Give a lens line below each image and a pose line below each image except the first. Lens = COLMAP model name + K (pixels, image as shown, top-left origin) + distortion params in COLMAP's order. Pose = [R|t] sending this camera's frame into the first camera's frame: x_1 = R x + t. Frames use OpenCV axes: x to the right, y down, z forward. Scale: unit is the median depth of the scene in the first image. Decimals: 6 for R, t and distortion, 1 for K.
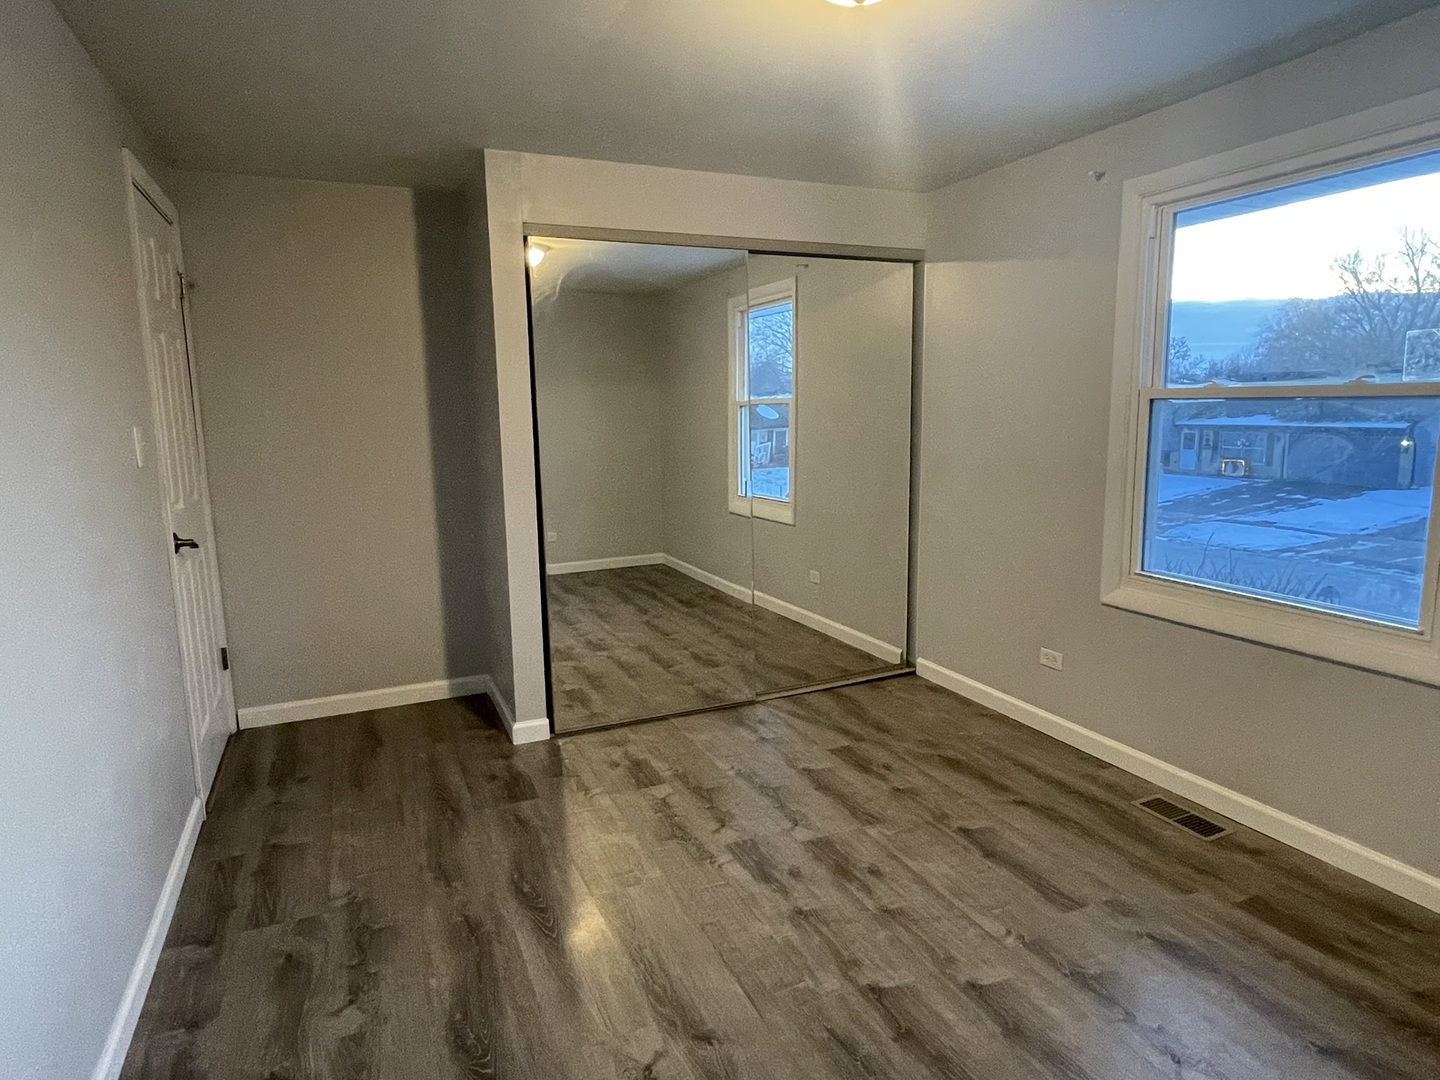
lens RADIAL K [[852.6, 0, 720.0], [0, 852.6, 540.0], [0, 0, 1]] dist [-0.006040, -0.001100]
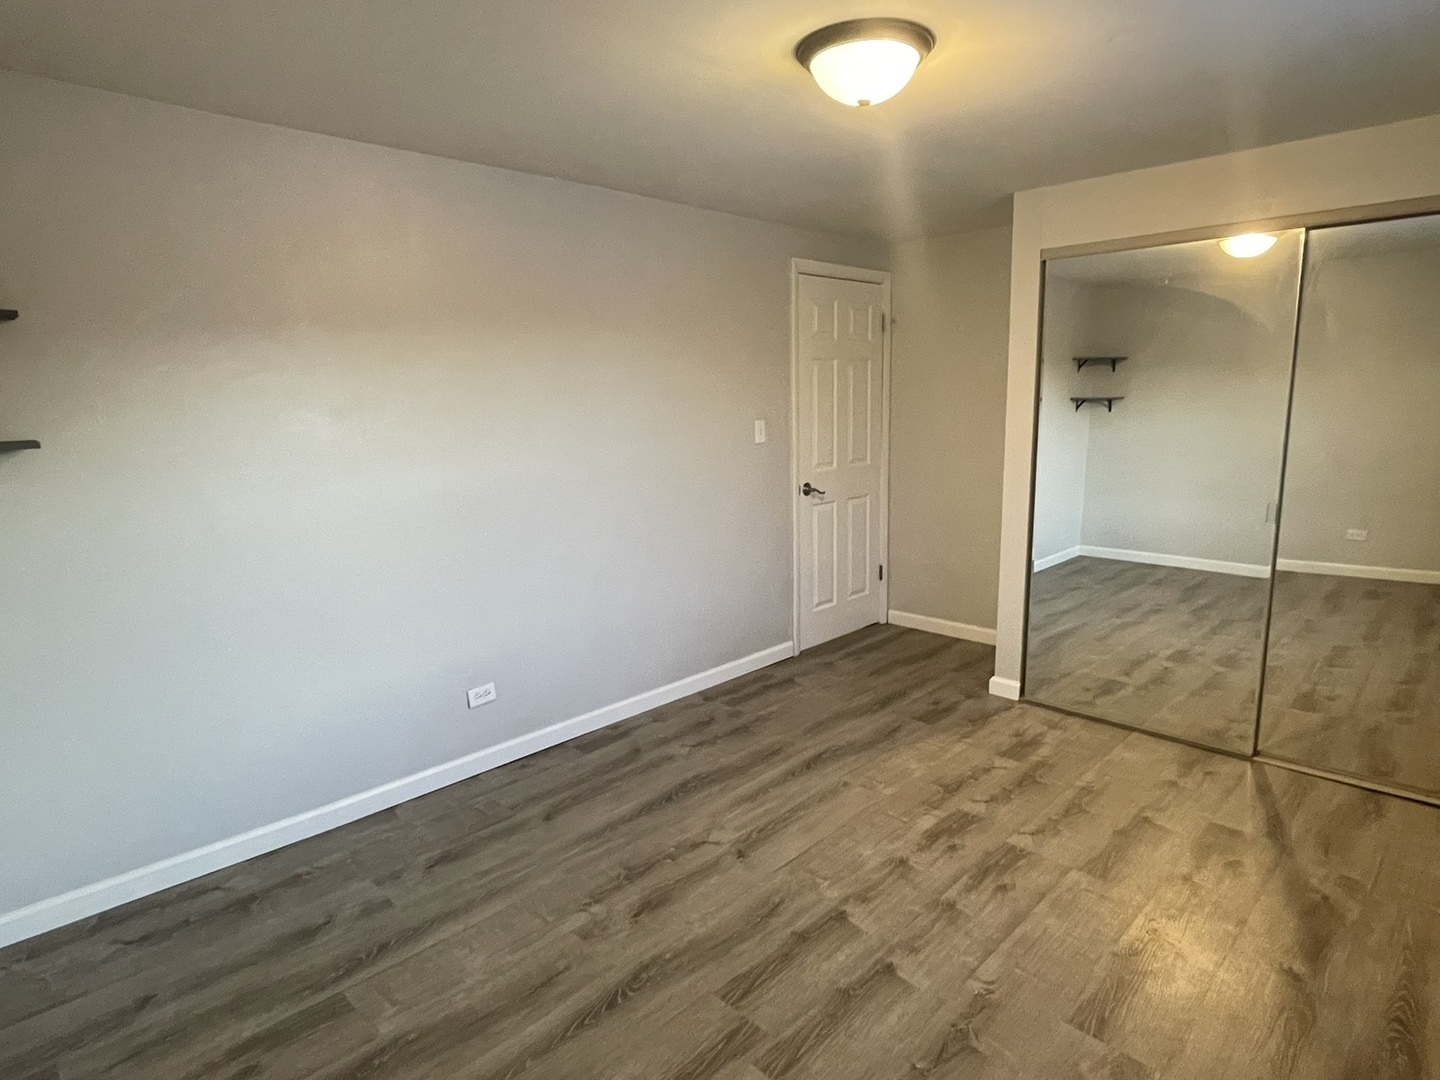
lens RADIAL K [[797.2, 0, 720.0], [0, 797.2, 540.0], [0, 0, 1]] dist [-0.003911, -0.001487]
pose [[0.369389, 0.178545, -0.911961, 0.673340], [-0.132651, 0.981450, 0.138419, -0.084632], [0.919758, 0.069843, 0.386221, 0.229148]]
